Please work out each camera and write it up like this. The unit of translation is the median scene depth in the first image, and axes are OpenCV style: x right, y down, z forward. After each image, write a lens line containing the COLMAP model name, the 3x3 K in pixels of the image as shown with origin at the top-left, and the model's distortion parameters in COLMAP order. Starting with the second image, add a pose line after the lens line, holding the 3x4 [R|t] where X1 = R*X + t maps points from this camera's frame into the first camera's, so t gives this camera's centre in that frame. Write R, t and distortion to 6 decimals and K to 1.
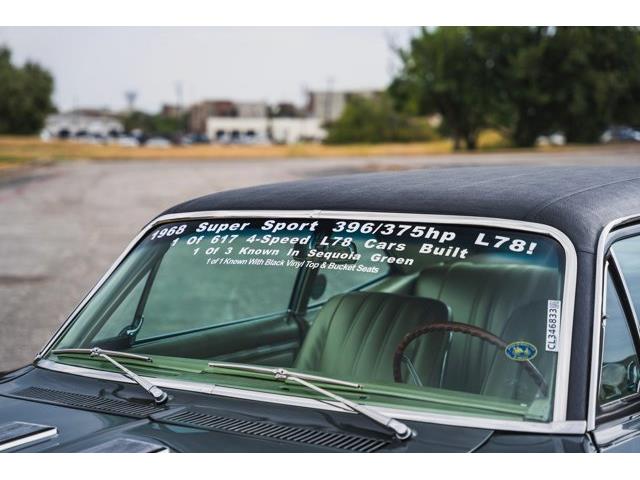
lens RADIAL K [[1204.6, 0, 320.0], [0, 1204.6, 240.0], [0, 0, 1]] dist [0.277346, 0.134894]
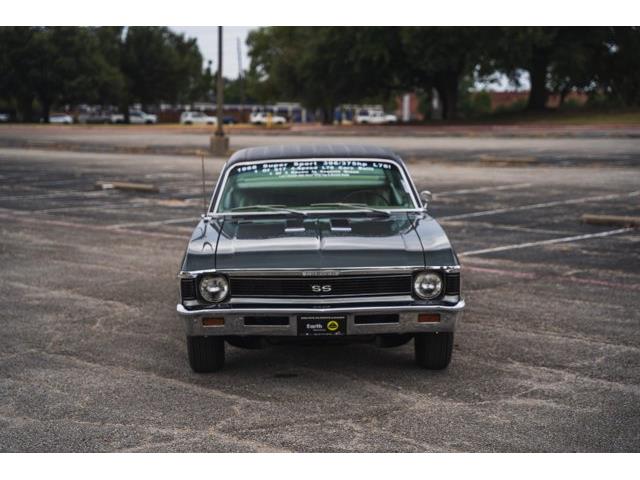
lens RADIAL K [[1204.6, 0, 320.0], [0, 1204.6, 240.0], [0, 0, 1]] dist [0.277346, 0.134894]
pose [[0.776347, -0.057313, 0.627694, -1.990486], [0.051337, 0.998298, 0.027656, 0.101402], [-0.628211, 0.010754, 0.777968, -1.455282]]
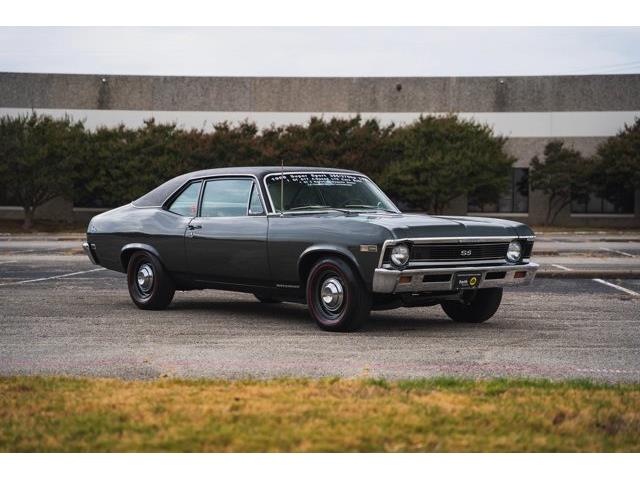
lens RADIAL K [[1204.6, 0, 320.0], [0, 1204.6, 240.0], [0, 0, 1]] dist [0.277346, 0.134894]
pose [[0.218318, 0.007636, 0.975848, -3.774008], [0.087378, 0.995800, -0.027340, 0.297240], [-0.971958, 0.091236, 0.216734, 0.207845]]
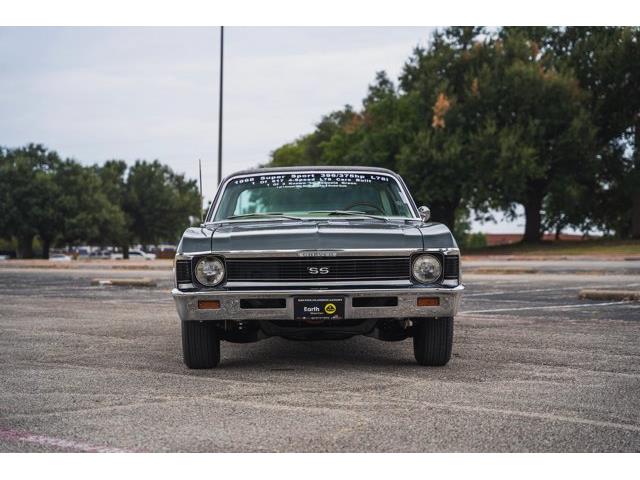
lens RADIAL K [[1204.6, 0, 320.0], [0, 1204.6, 240.0], [0, 0, 1]] dist [0.277346, 0.134894]
pose [[0.775237, 0.017637, 0.631424, -1.980774], [0.050856, 0.994623, -0.090220, 0.441324], [-0.629620, 0.102054, 0.770171, -1.417319]]
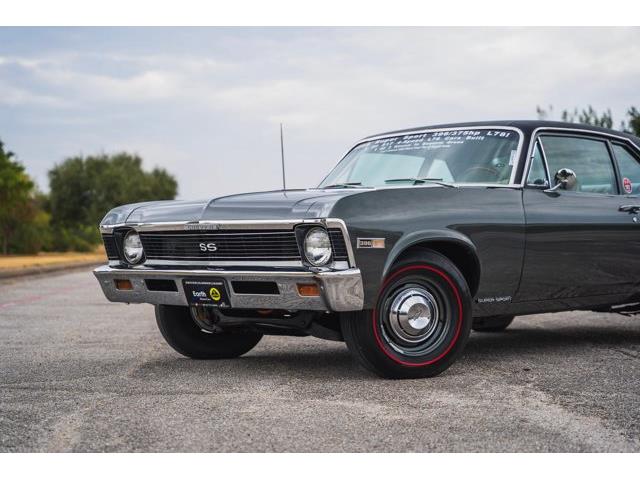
lens RADIAL K [[1183.4, 0, 320.0], [0, 1183.4, 240.0], [0, 0, 1]] dist [0.285970, -0.018748]
pose [[0.996862, 0.023950, -0.075454, -0.031118], [-0.031257, 0.994775, -0.097192, 0.456297], [0.072732, 0.099246, 0.992401, -1.464011]]
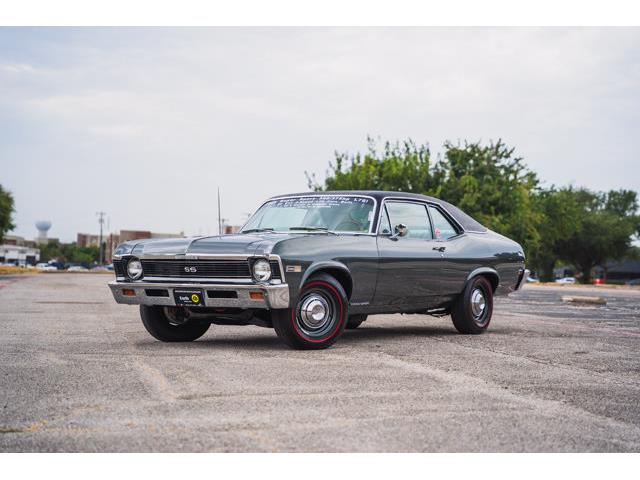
lens RADIAL K [[1204.6, 0, 320.0], [0, 1204.6, 240.0], [0, 0, 1]] dist [0.277346, 0.134894]
pose [[0.996569, 0.040665, 0.072086, -0.261801], [-0.032098, 0.992701, -0.116251, 0.577299], [-0.076288, 0.113538, 0.990600, -2.860857]]
